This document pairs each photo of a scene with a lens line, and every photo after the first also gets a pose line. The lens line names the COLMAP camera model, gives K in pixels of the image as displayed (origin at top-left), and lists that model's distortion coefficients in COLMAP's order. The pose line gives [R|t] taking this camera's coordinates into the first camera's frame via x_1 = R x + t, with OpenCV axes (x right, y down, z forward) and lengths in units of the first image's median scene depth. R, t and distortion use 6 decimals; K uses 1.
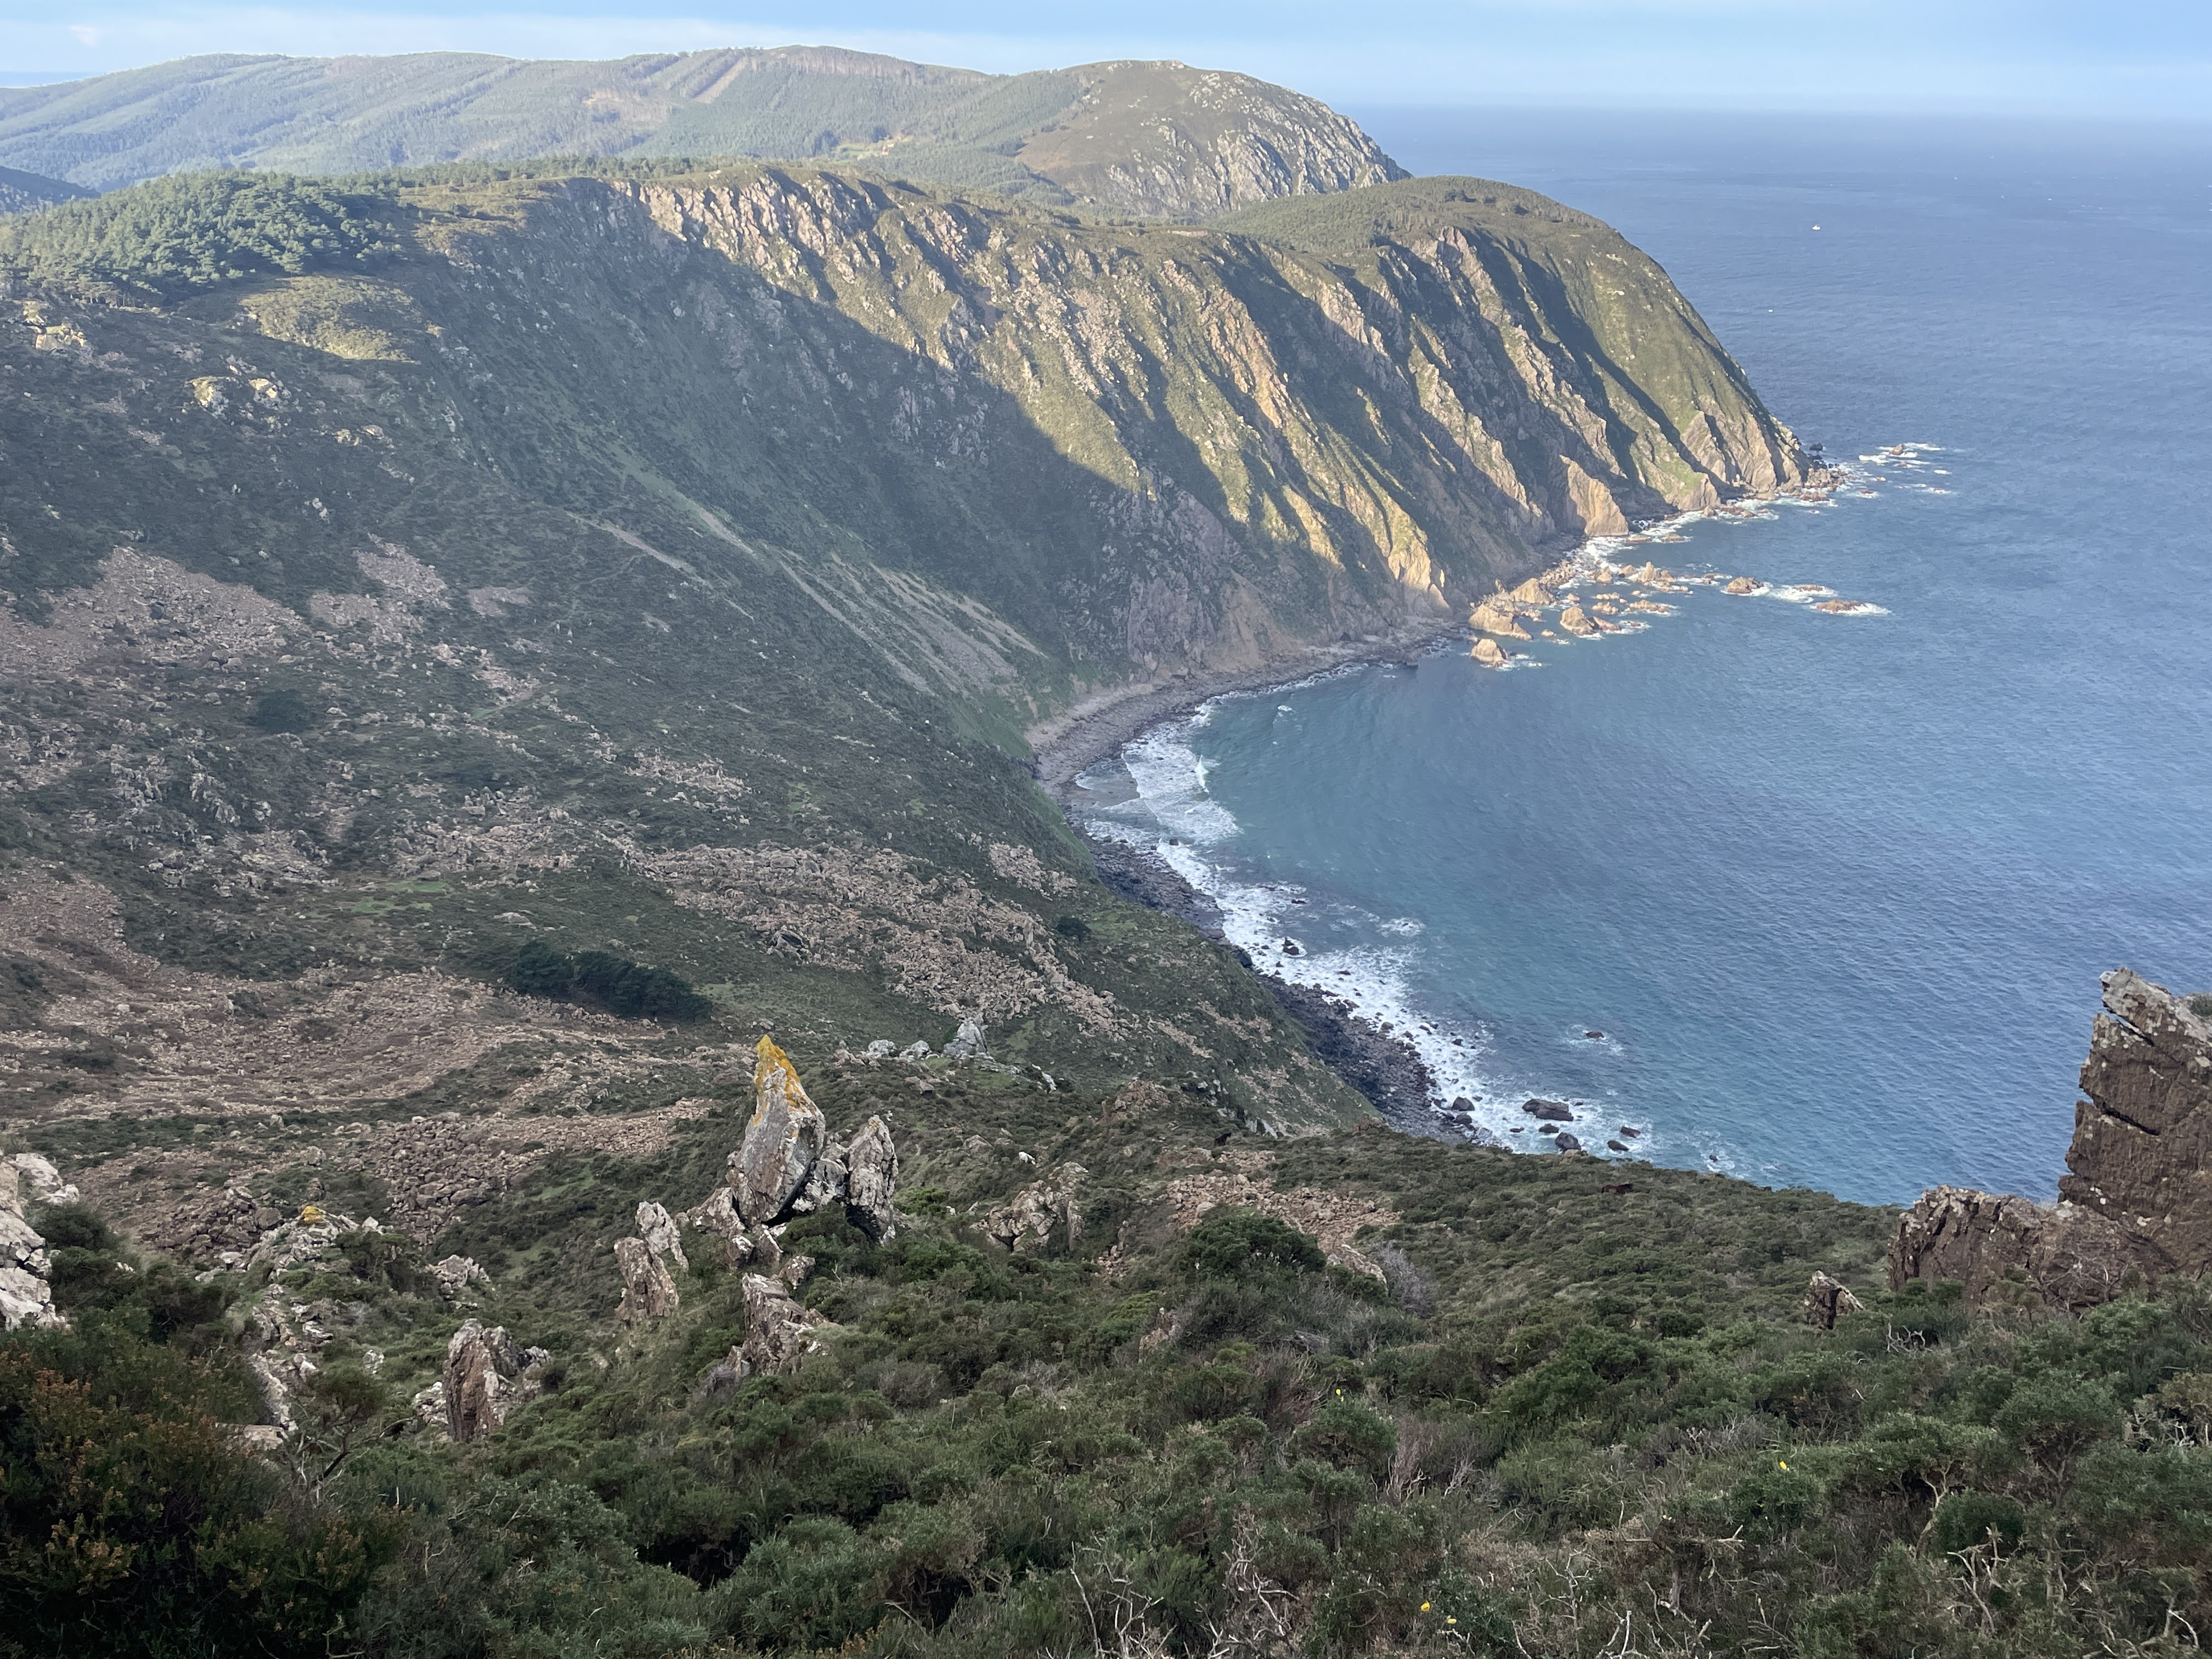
lens RADIAL K [[1922.2, 0, 1096.6], [0, 1922.2, 851.1], [0, 0, 1]] dist [0.055890, -0.048815]
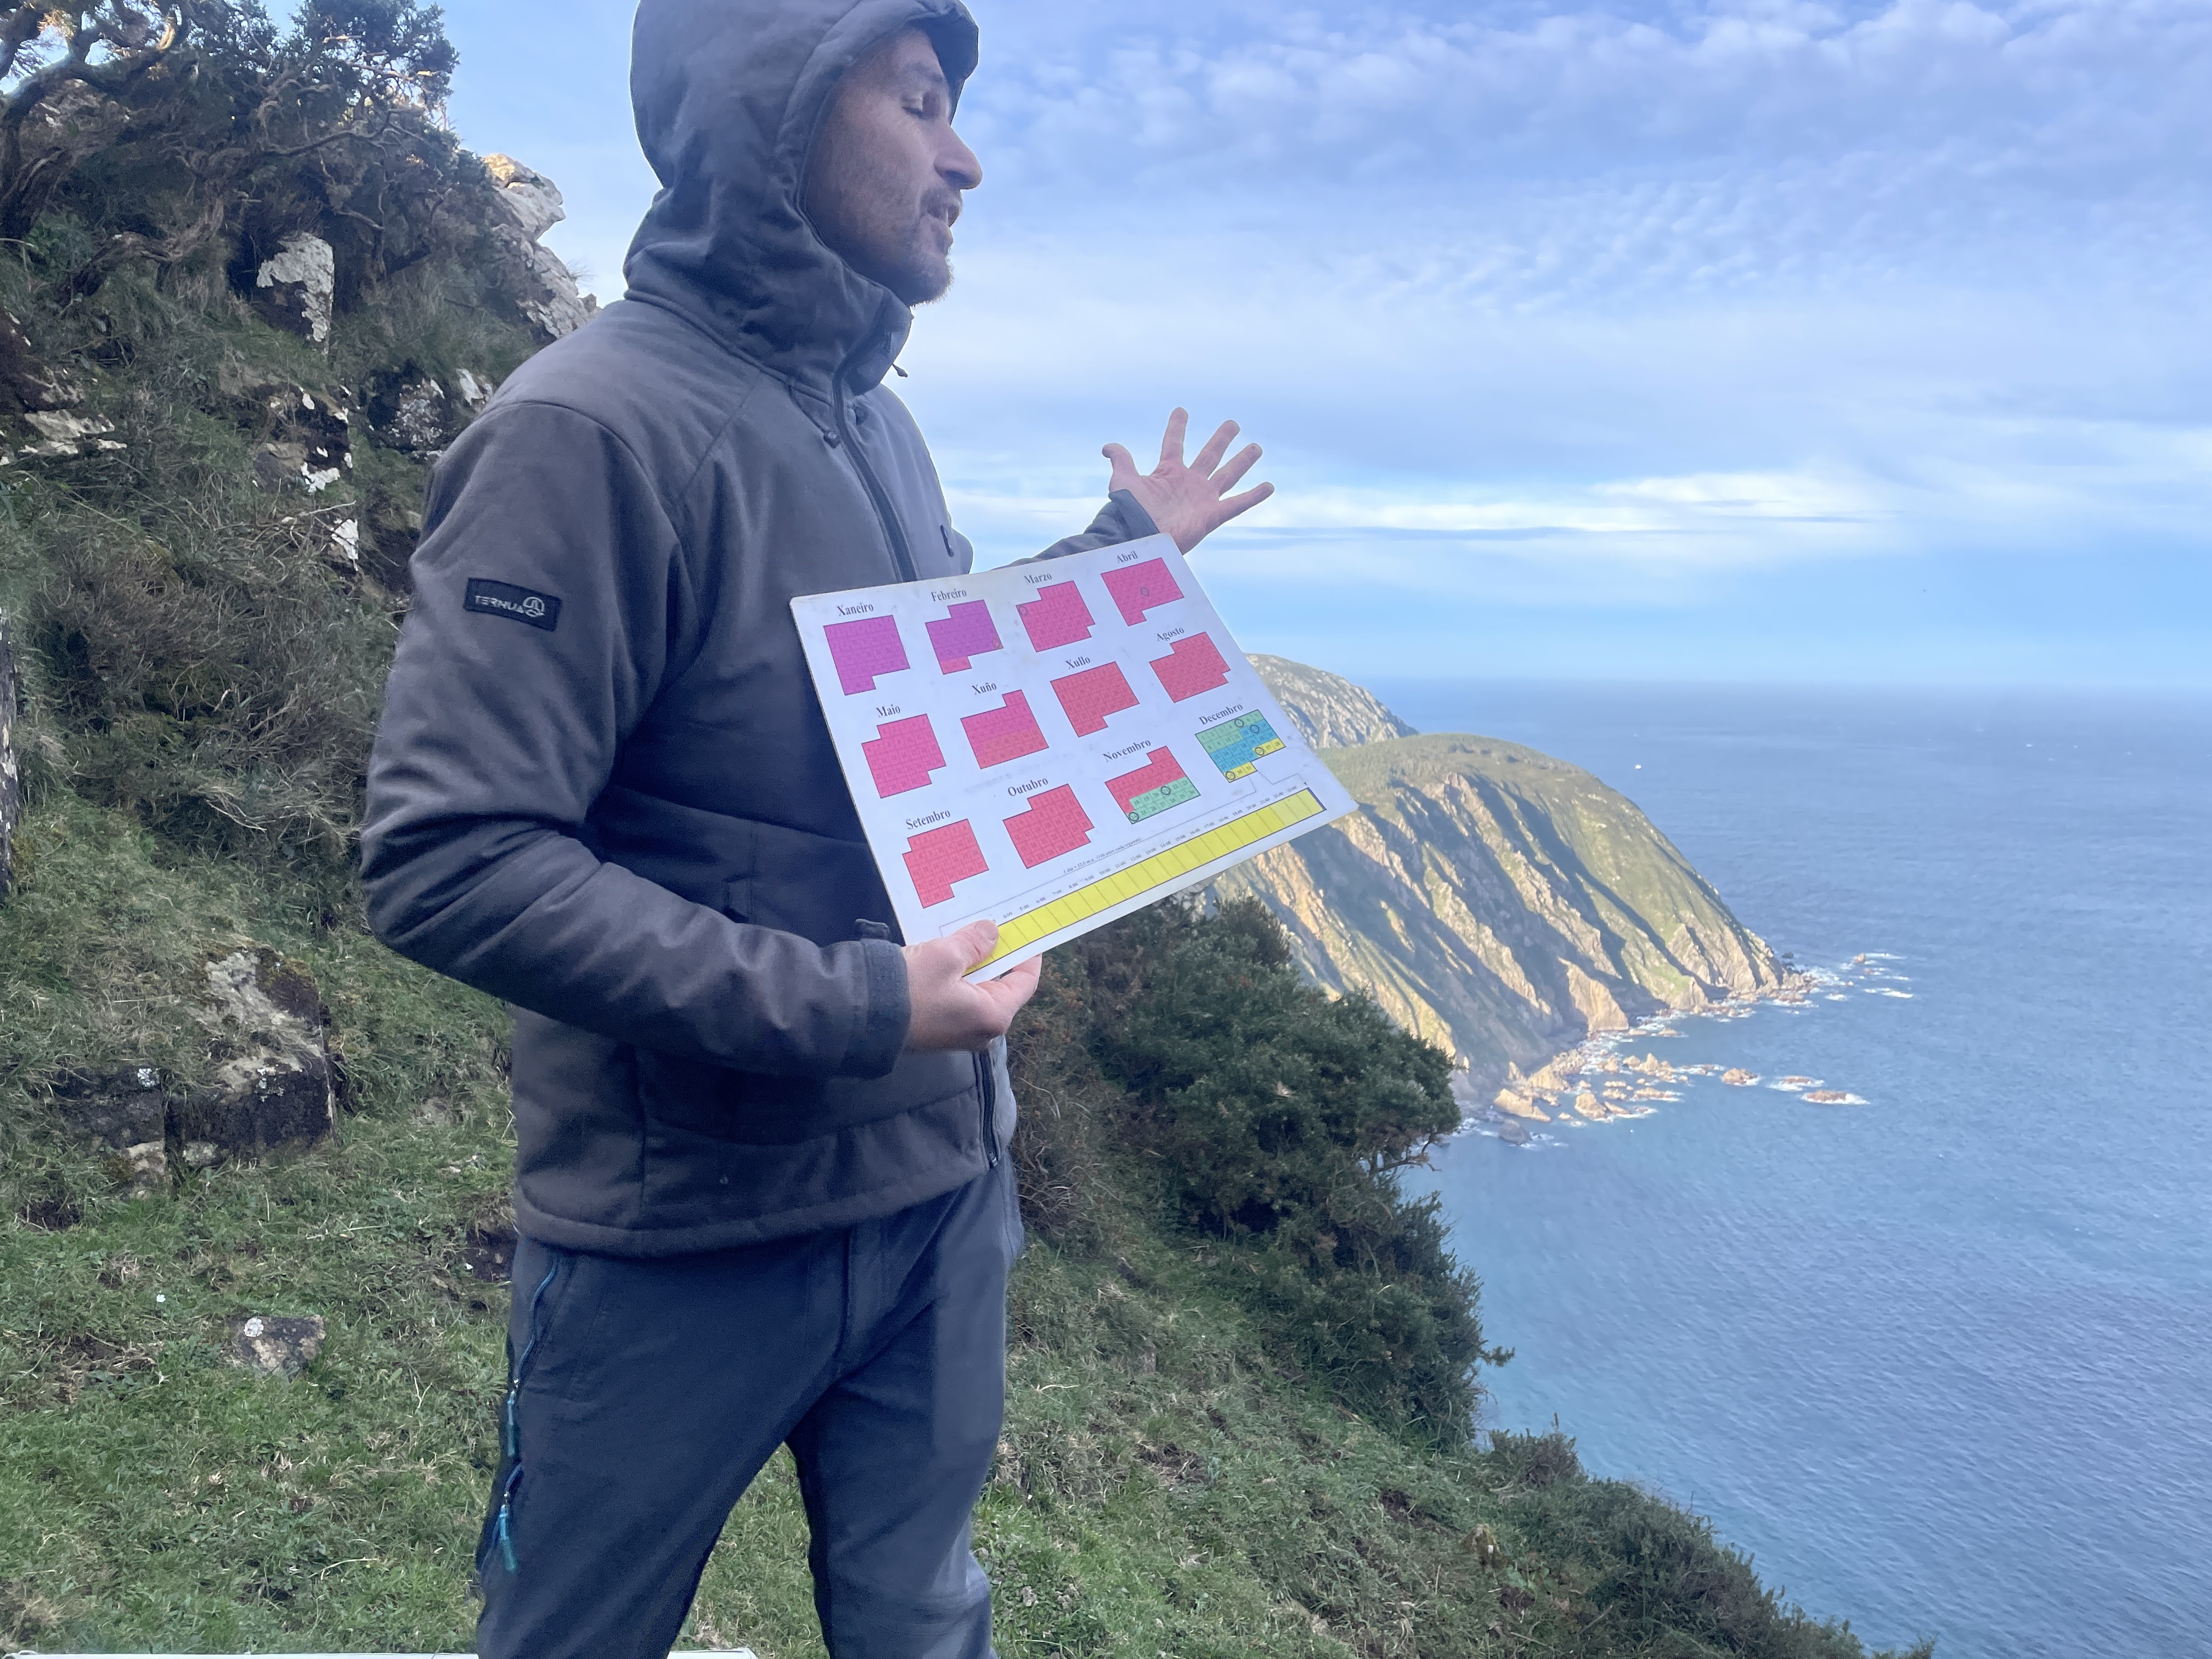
lens RADIAL K [[1667.6, 0, 1094.8], [0, 1667.6, 801.7], [0, 0, 1]] dist [0.100253, -0.114198]
pose [[0.999261, -0.001495, -0.038402, -0.123506], [-0.009715, 0.956961, -0.290053, -0.047297], [0.037183, 0.290212, 0.956240, -0.157585]]
